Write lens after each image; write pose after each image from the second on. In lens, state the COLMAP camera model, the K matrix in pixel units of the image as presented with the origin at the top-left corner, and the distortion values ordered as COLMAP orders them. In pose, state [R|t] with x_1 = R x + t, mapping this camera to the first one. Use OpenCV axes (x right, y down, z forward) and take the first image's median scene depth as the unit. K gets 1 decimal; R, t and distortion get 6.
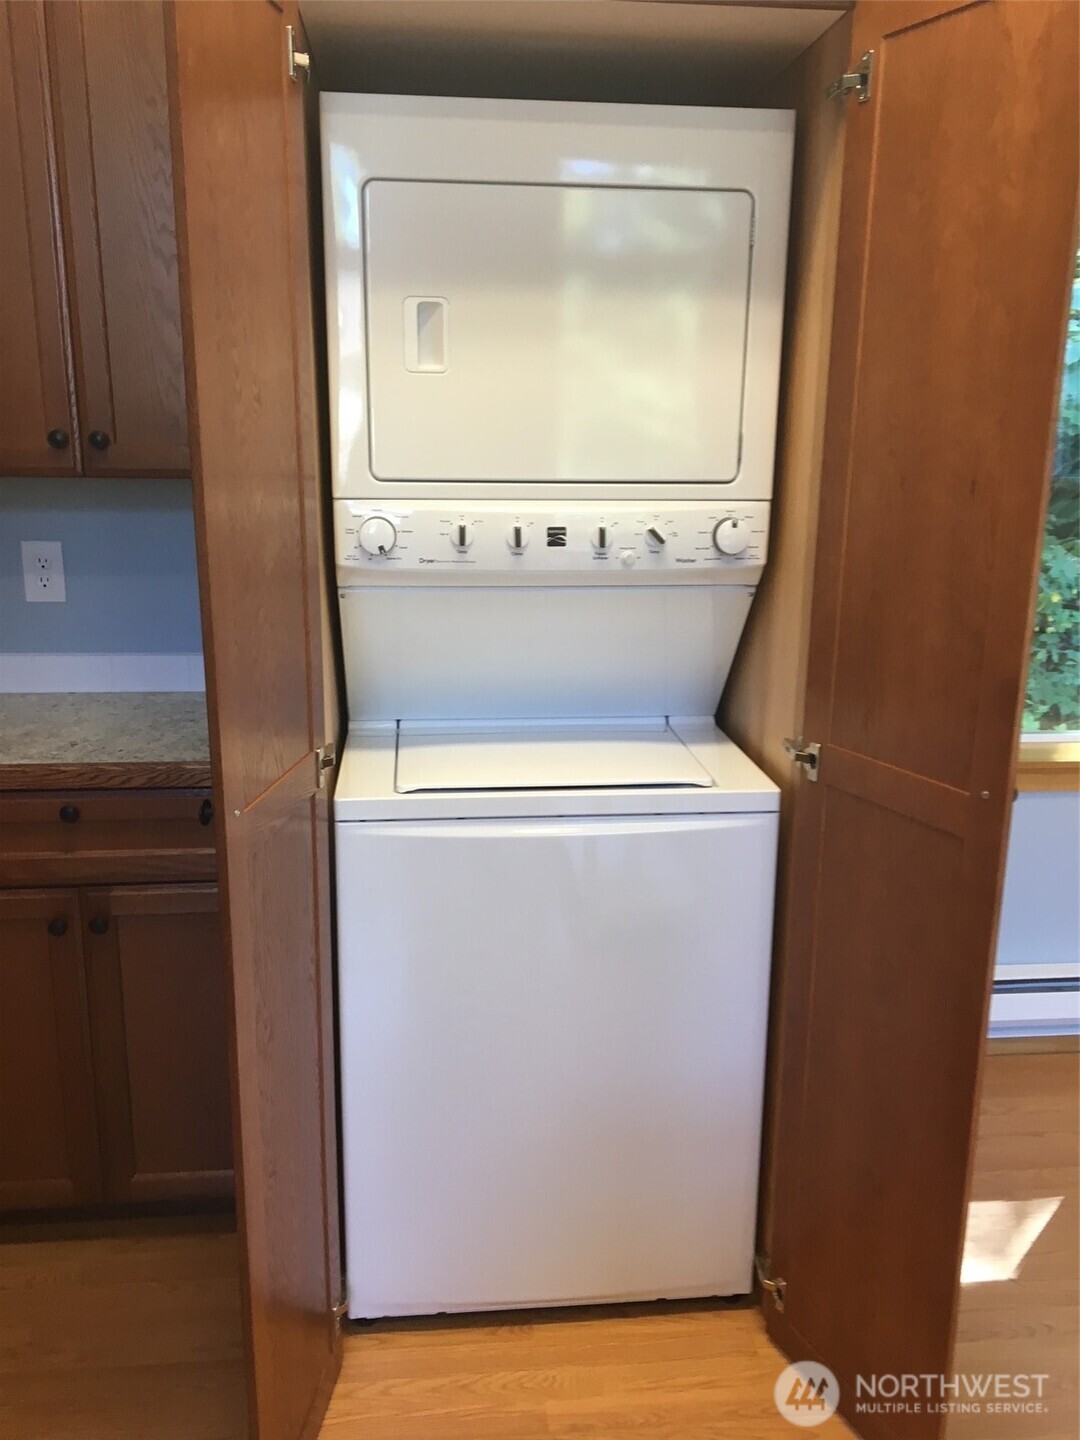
lens RADIAL K [[1214.9, 0, 540.0], [0, 1214.9, 720.0], [0, 0, 1]] dist [0.087111, -0.136687]
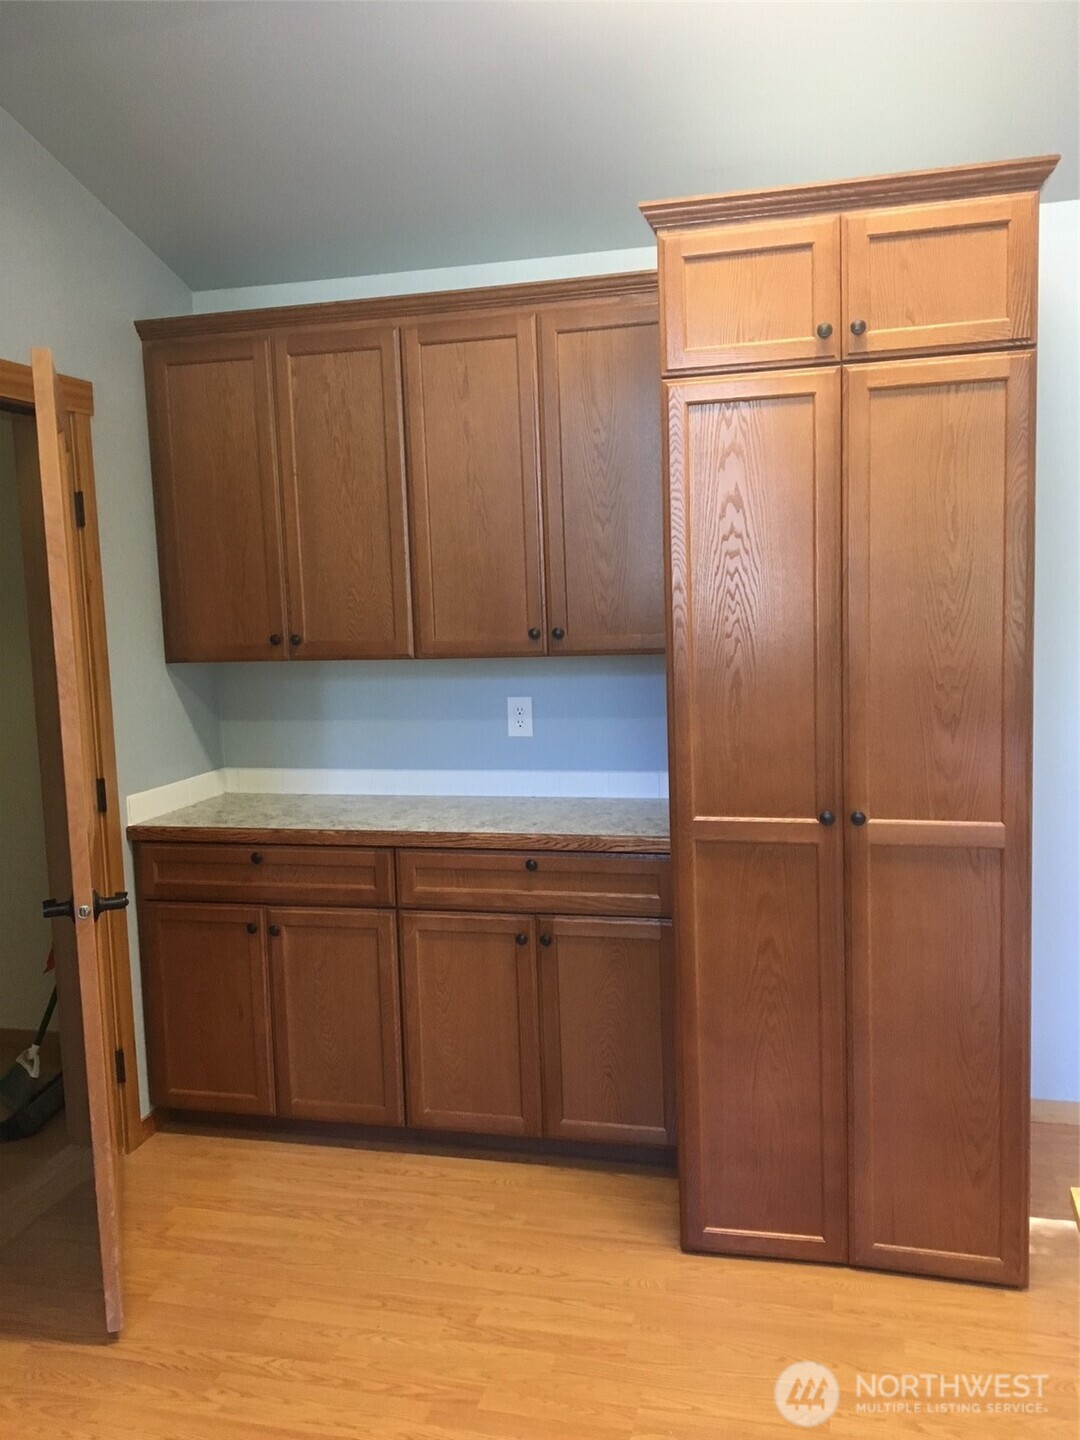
lens RADIAL K [[1214.9, 0, 540.0], [0, 1214.9, 720.0], [0, 0, 1]] dist [0.087111, -0.136687]
pose [[0.941331, -0.004808, -0.337452, 0.154949], [-0.039609, 0.991414, -0.124616, 0.083693], [0.335154, 0.130671, 0.933058, -0.476883]]
